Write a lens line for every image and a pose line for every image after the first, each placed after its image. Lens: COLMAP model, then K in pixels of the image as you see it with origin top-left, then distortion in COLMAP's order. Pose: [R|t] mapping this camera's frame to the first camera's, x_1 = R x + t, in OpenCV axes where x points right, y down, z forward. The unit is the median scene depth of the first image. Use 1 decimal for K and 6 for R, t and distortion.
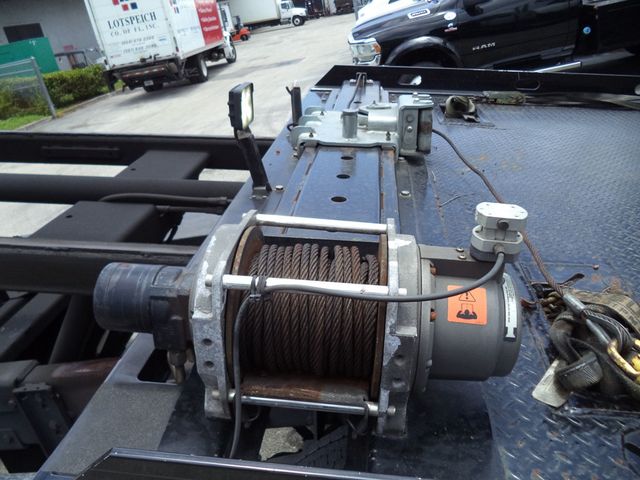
lens RADIAL K [[518.4, 0, 317.6], [0, 518.4, 237.0], [0, 0, 1]] dist [-0.030169, -0.008329]
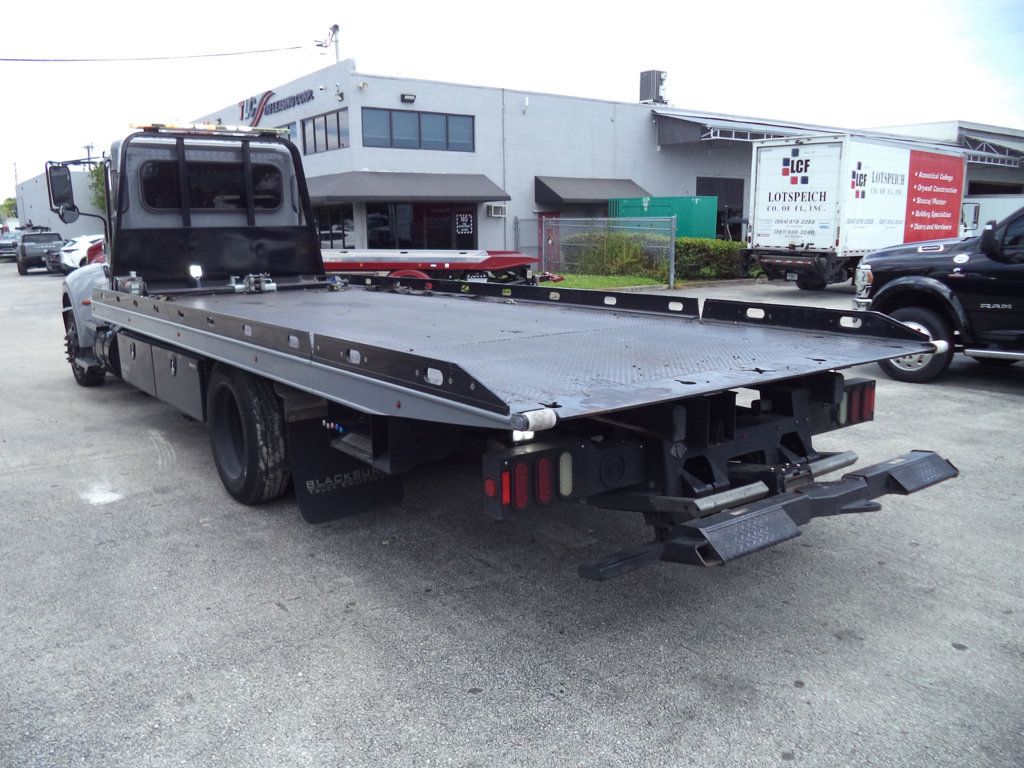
lens RADIAL K [[822.2, 0, 512.0], [0, 822.2, 384.0], [0, 0, 1]] dist [-0.028247, -0.000210]
pose [[0.668146, 0.311036, -0.675897, 0.274283], [-0.413171, 0.910592, 0.010605, 0.003155], [0.618765, 0.272176, 0.736920, -0.107051]]
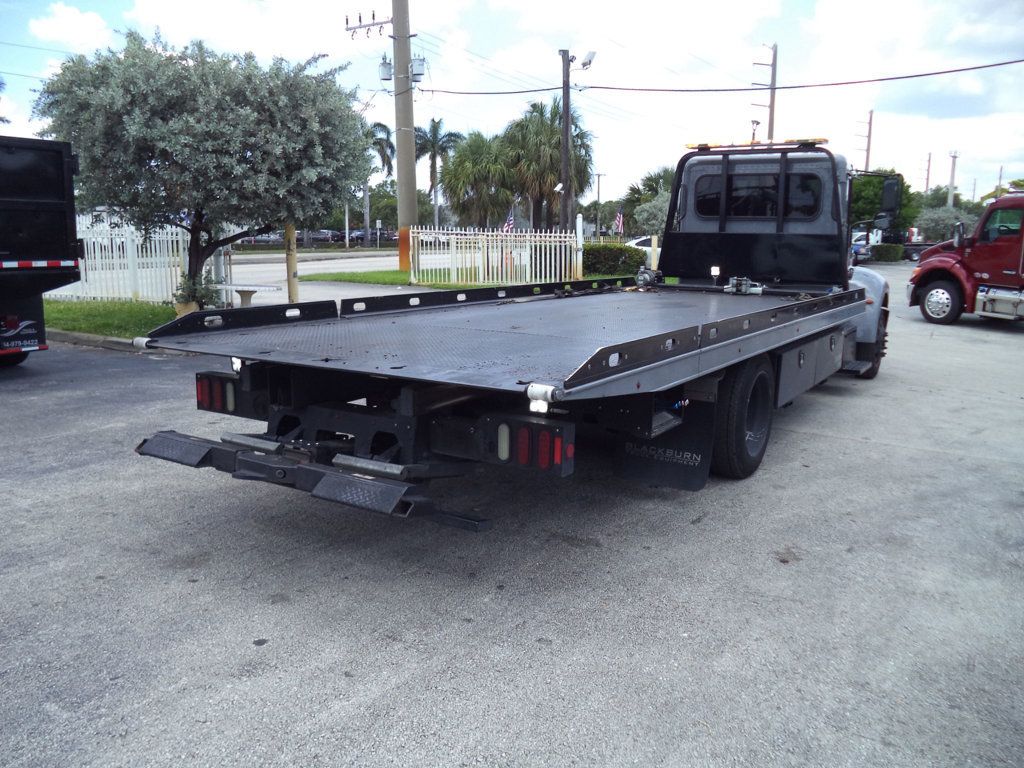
lens RADIAL K [[830.6, 0, 525.6], [0, 830.6, 385.1], [0, 0, 1]] dist [-0.023574, -0.004047]
pose [[-0.424909, 0.338372, -0.839617, 0.350227], [-0.320452, 0.811226, 0.489104, -0.143272], [0.846618, 0.476882, -0.236265, 0.172252]]
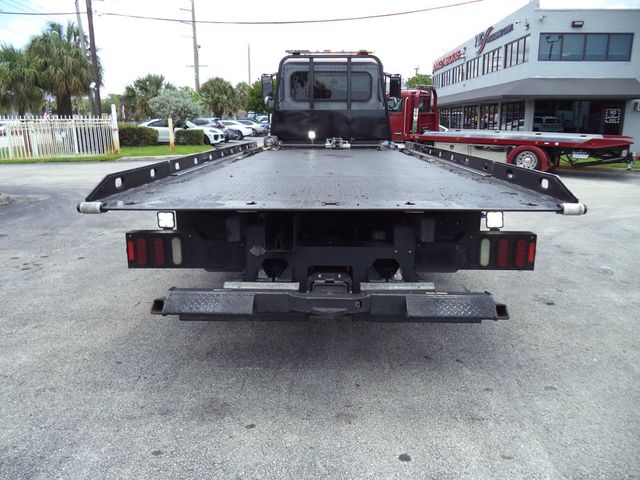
lens RADIAL K [[518.0, 0, 323.8], [0, 518.0, 243.2], [0, 0, 1]] dist [-0.024926, -0.001042]
pose [[0.086703, 0.406969, -0.909318, 0.332621], [-0.434083, 0.836986, 0.333207, -0.064230], [0.896691, 0.365830, 0.249227, 0.033029]]
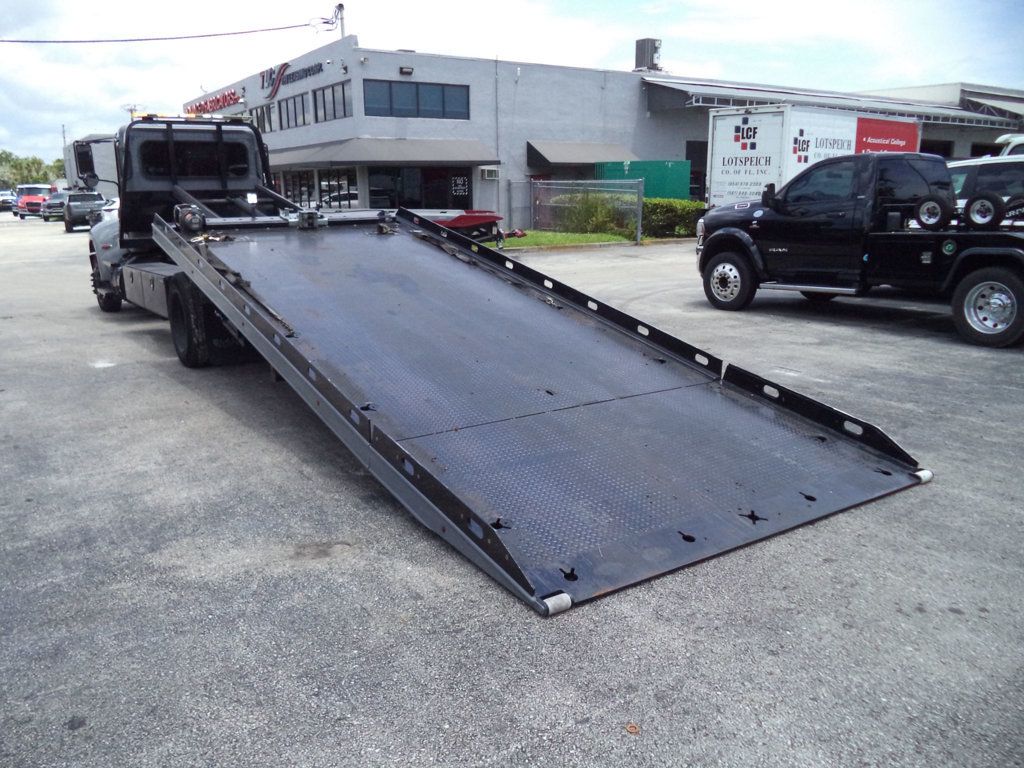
lens RADIAL K [[822.2, 0, 512.0], [0, 822.2, 384.0], [0, 0, 1]] dist [-0.028247, -0.000210]
pose [[0.630576, 0.348832, -0.693318, 0.466224], [-0.420598, 0.904348, 0.072473, -0.017094], [0.652282, 0.245908, 0.716978, -0.149548]]
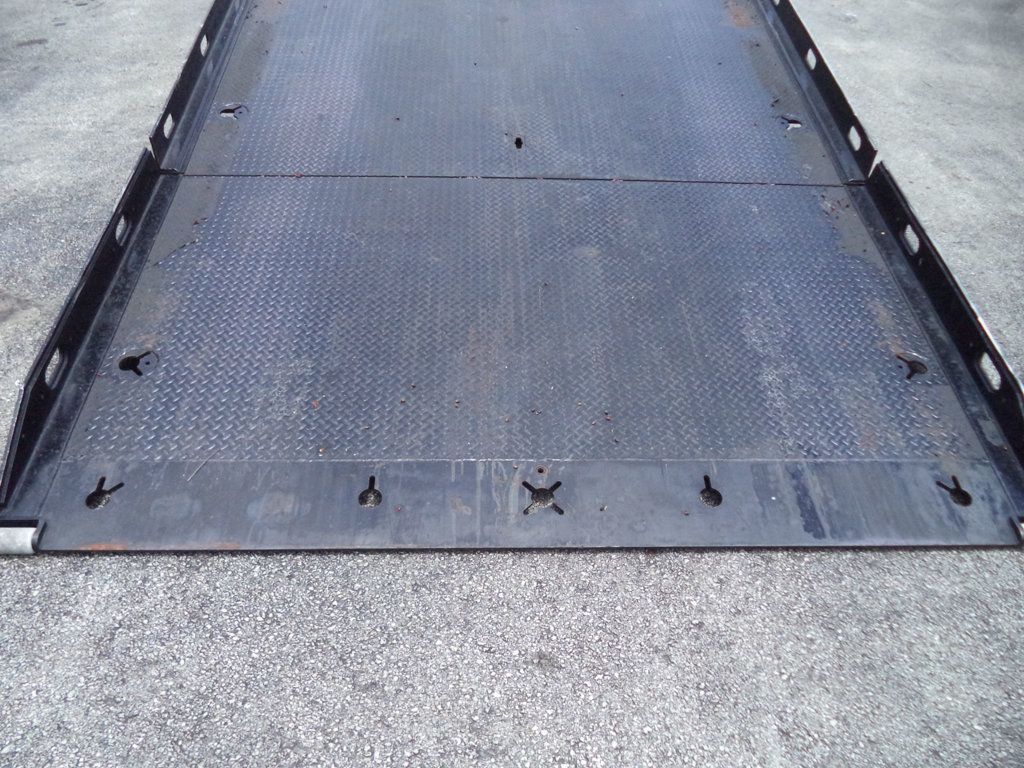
lens RADIAL K [[819.9, 0, 512.0], [0, 819.9, 384.0], [0, 0, 1]] dist [-0.014342, -0.021071]
pose [[0.133943, 0.746706, -0.651528, 0.430034], [-0.466673, 0.627518, 0.623248, -0.077790], [0.874228, 0.220571, 0.432520, 0.003060]]
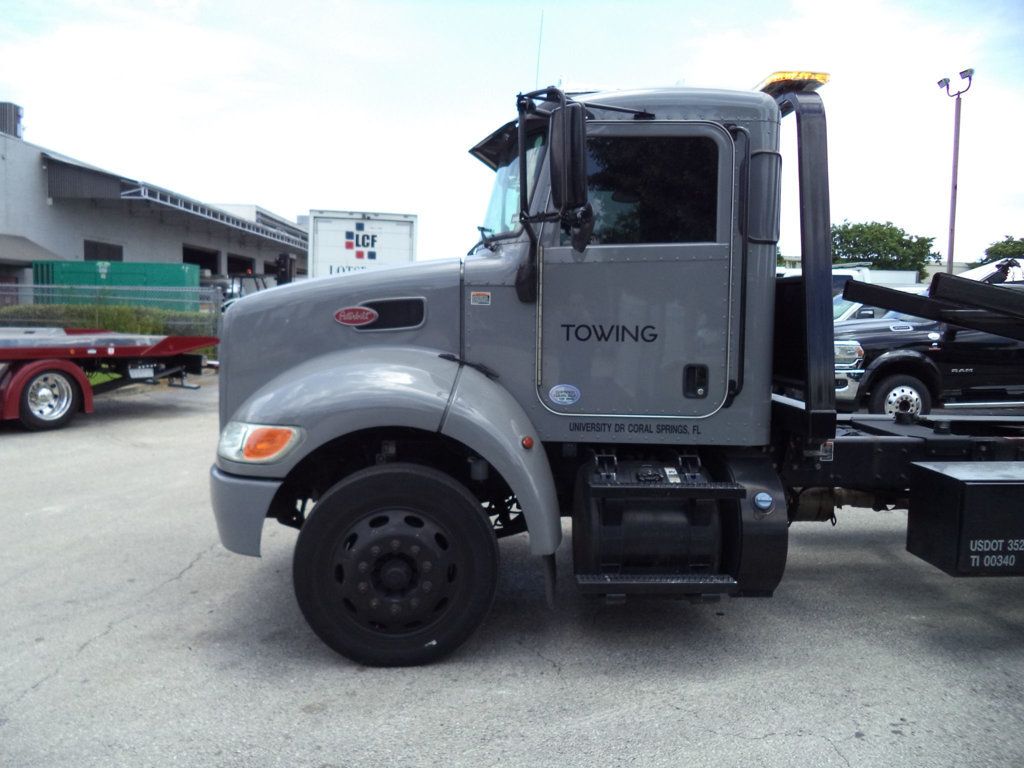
lens RADIAL K [[835.0, 0, 512.0], [0, 835.0, 384.0], [0, 0, 1]] dist [-0.044443, 0.002128]
pose [[0.967035, 0.191765, 0.167541, -0.317603], [-0.121468, 0.925643, -0.358373, 0.135874], [-0.223807, 0.326208, 0.918422, -0.111207]]
